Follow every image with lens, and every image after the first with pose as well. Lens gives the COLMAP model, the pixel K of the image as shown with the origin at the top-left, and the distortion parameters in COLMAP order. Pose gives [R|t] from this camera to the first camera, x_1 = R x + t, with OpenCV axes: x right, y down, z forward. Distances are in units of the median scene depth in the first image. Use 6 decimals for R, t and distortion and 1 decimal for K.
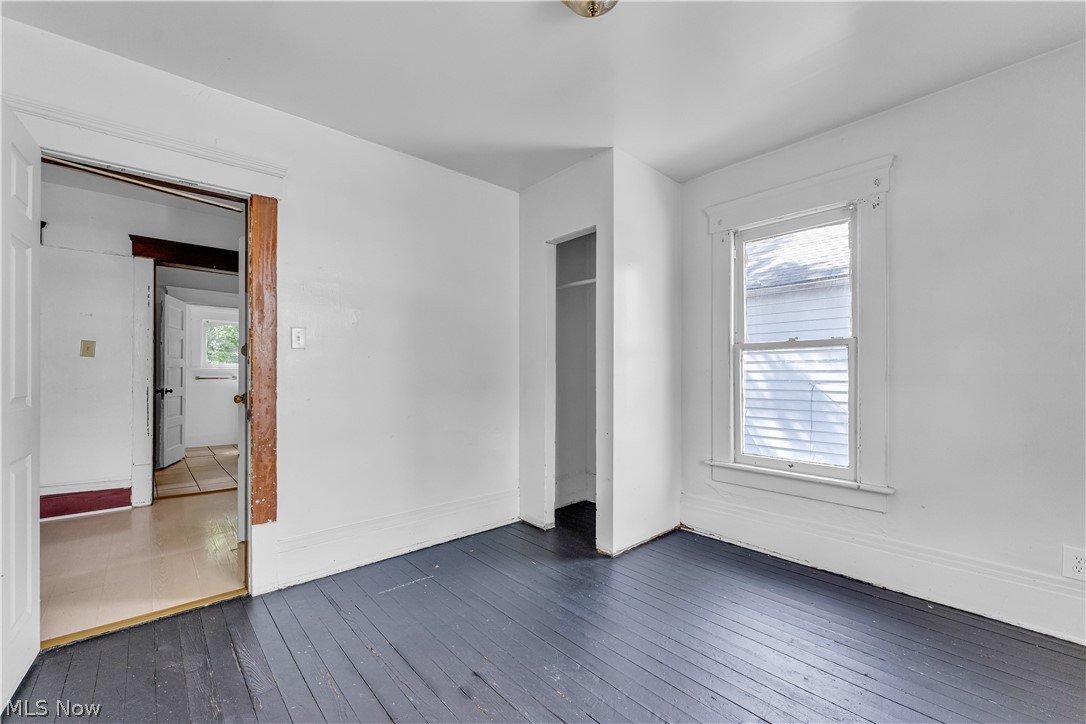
lens RADIAL K [[446.1, 0, 543.7], [0, 446.1, 369.6], [0, 0, 1]] dist [-0.002214, -0.000133]
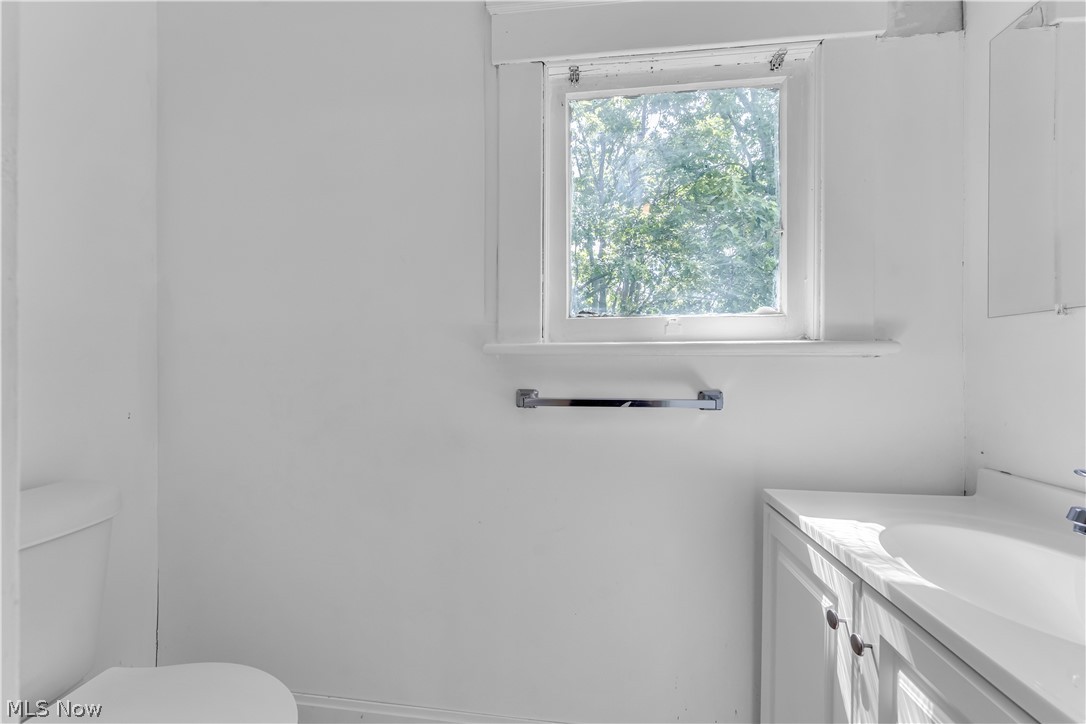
lens RADIAL K [[446.1, 0, 543.7], [0, 446.1, 369.6], [0, 0, 1]] dist [-0.002214, -0.000133]
pose [[0.652137, -0.010079, -0.758034, -0.290415], [0.003046, 0.999938, -0.010676, 0.004579], [0.758095, 0.004653, 0.652128, 0.404368]]
